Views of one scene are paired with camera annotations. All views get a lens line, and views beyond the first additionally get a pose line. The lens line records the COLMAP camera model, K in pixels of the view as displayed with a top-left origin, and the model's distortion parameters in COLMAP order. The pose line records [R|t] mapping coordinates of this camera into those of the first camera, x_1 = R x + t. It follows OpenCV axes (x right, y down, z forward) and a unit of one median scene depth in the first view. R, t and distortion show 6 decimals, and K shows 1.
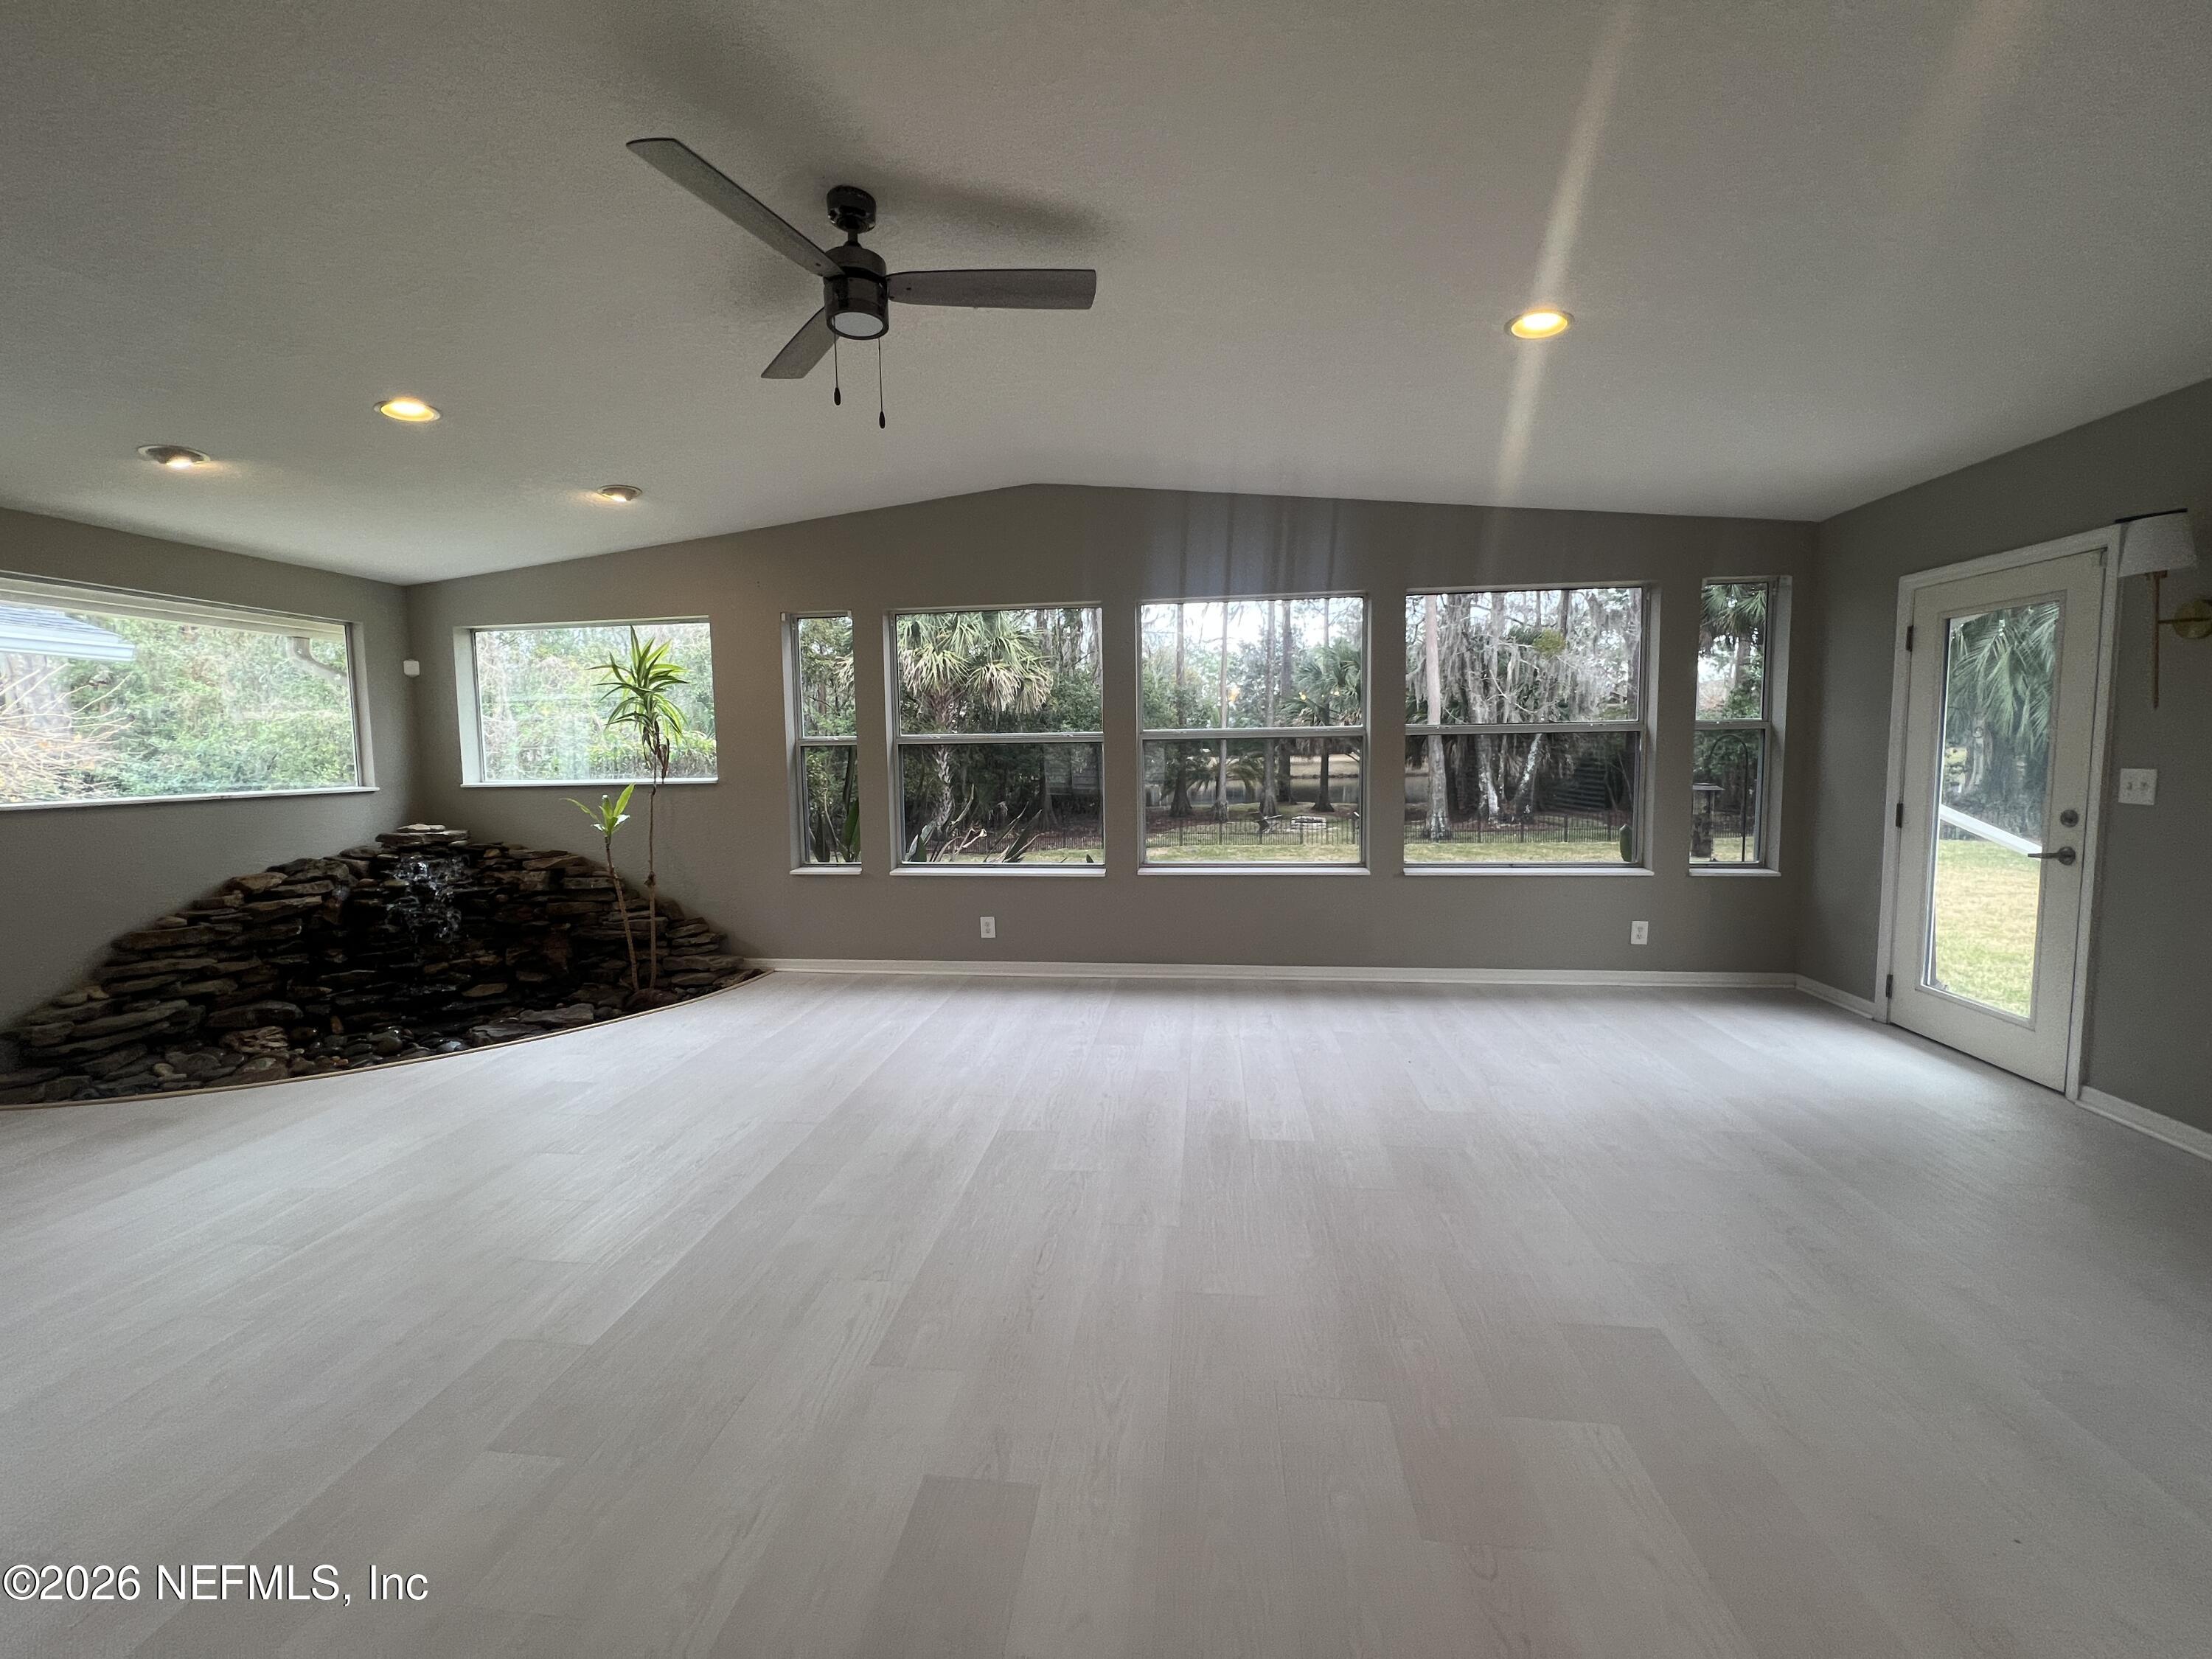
lens RADIAL K [[881.8, 0, 1102.9], [0, 881.8, 821.6], [0, 0, 1]] dist [-0.002274, -0.000066]
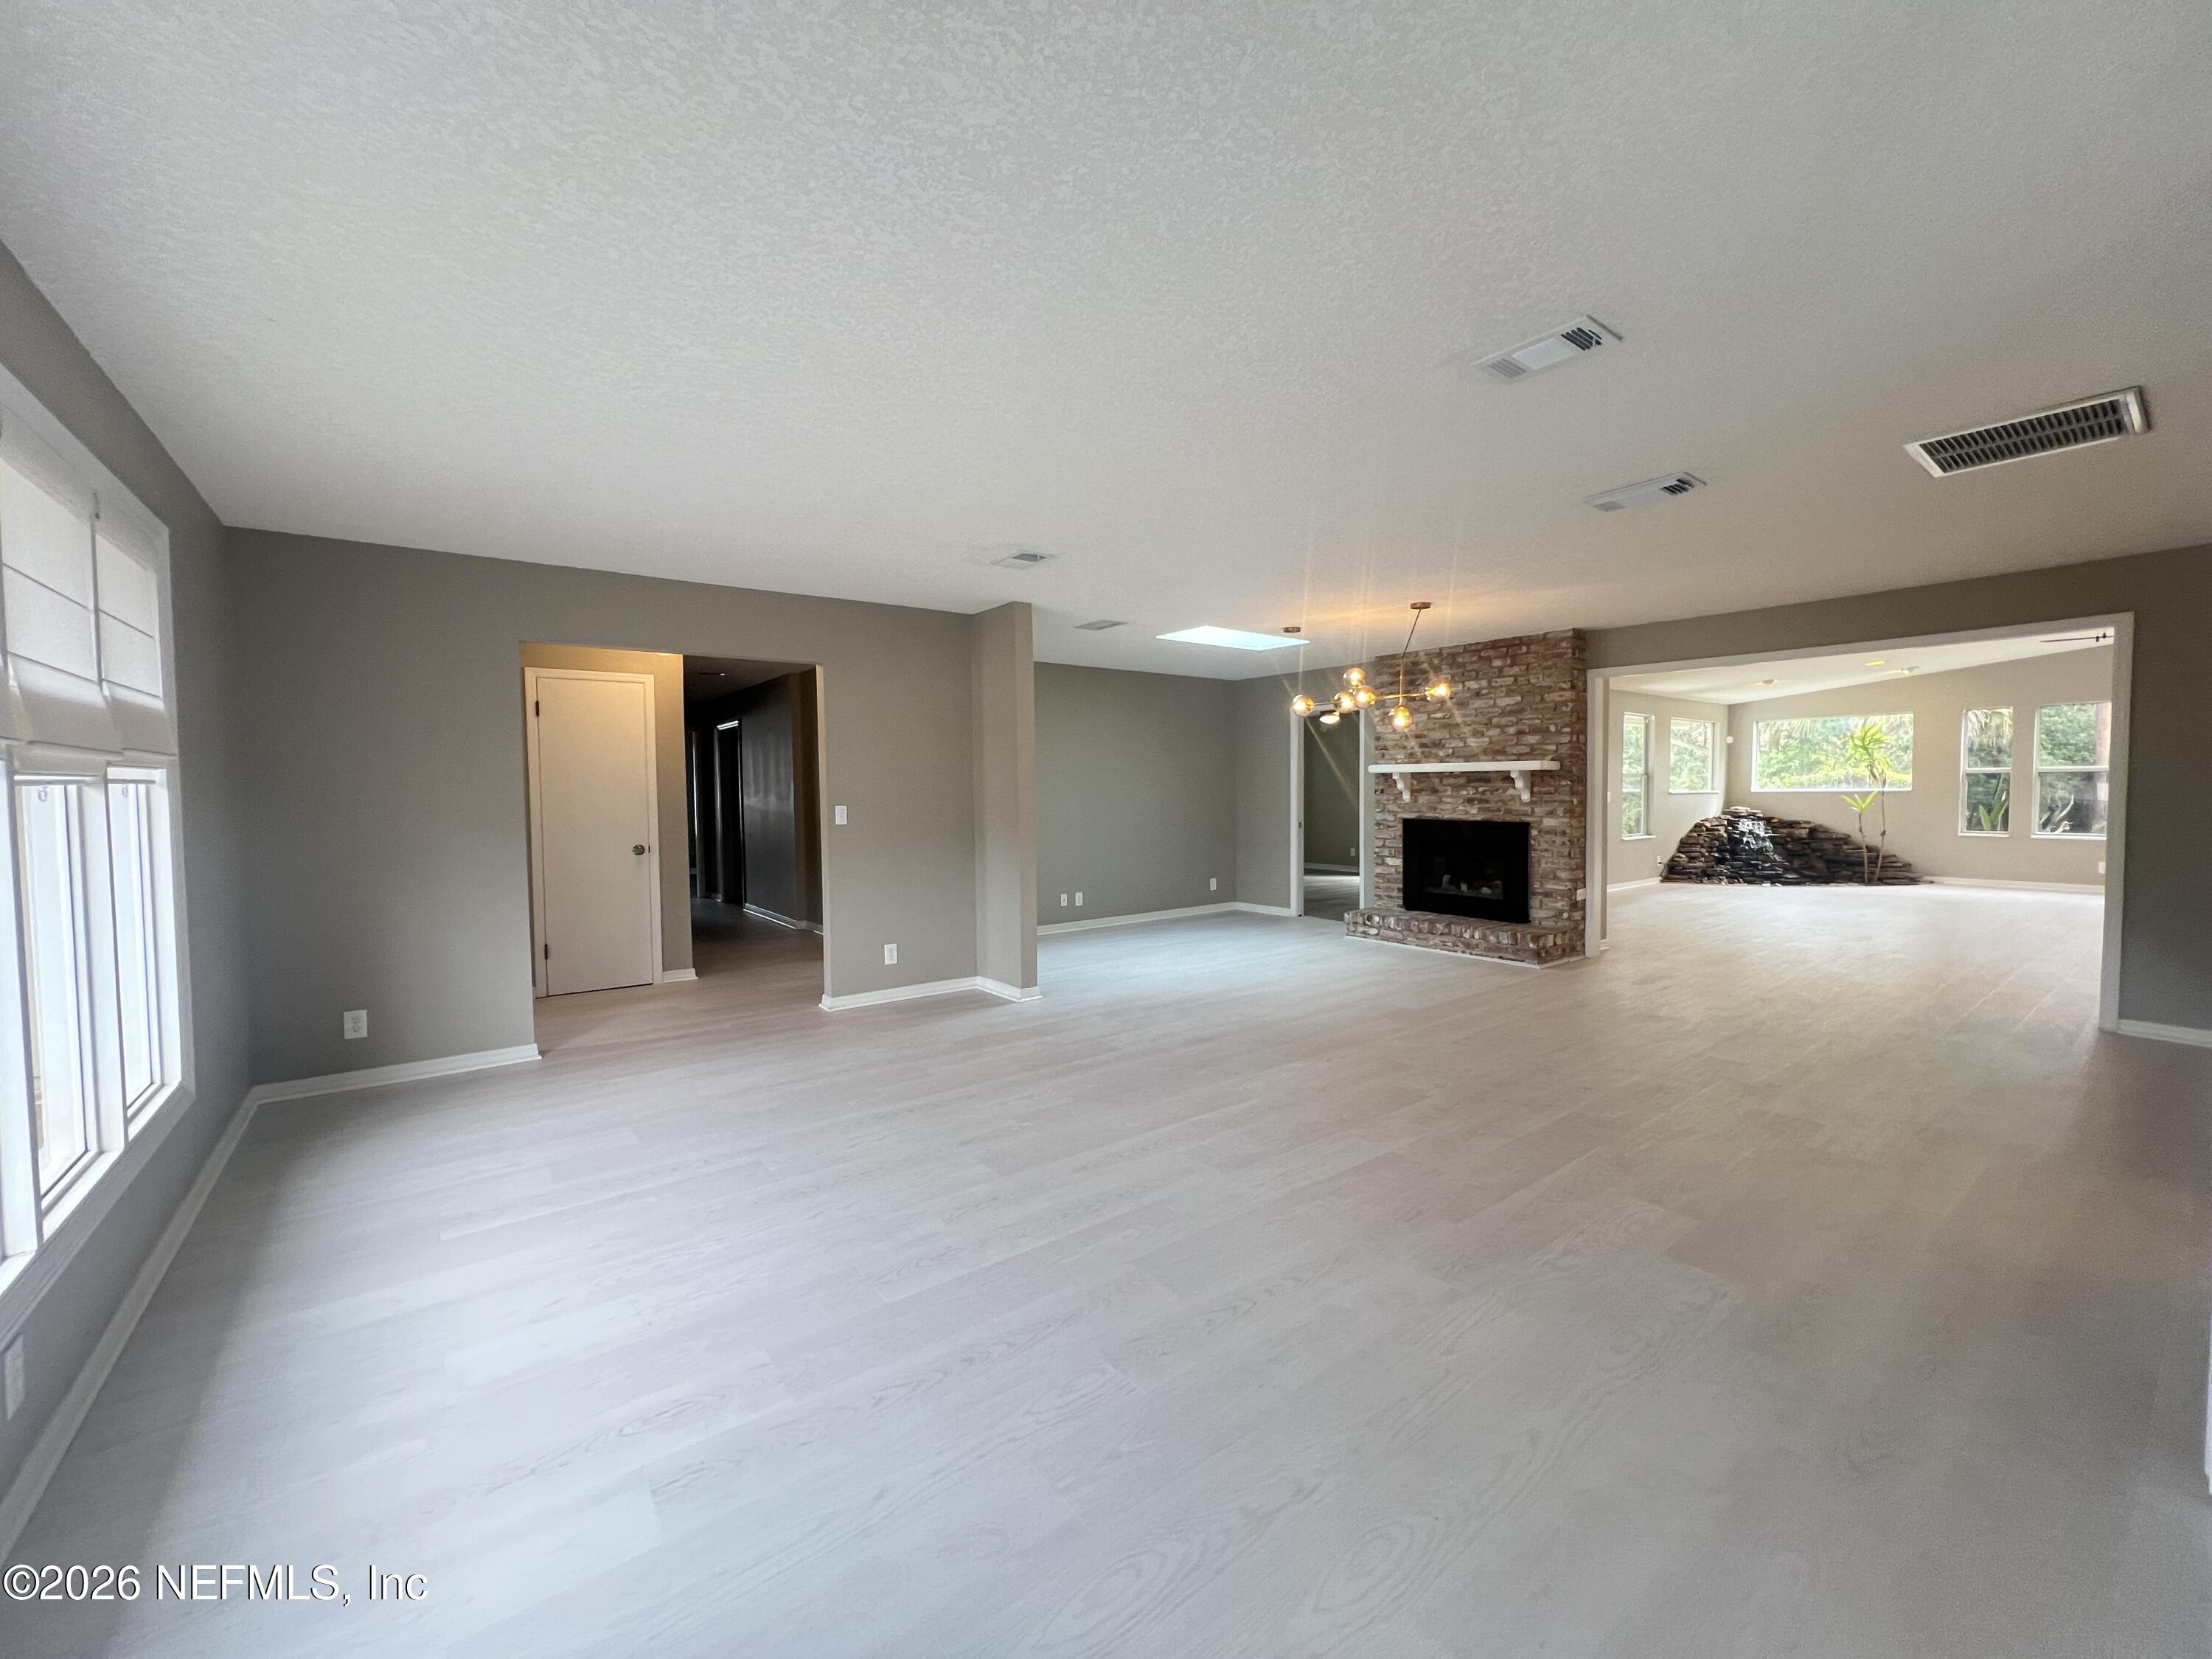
lens RADIAL K [[883.6, 0, 1104.3], [0, 883.6, 825.8], [0, 0, 1]] dist [-0.010311, -0.000101]
pose [[0.681685, 0.041582, -0.730463, -0.220296], [-0.065309, 0.997857, -0.004144, 0.173980], [0.728725, 0.050531, 0.682940, -1.838642]]
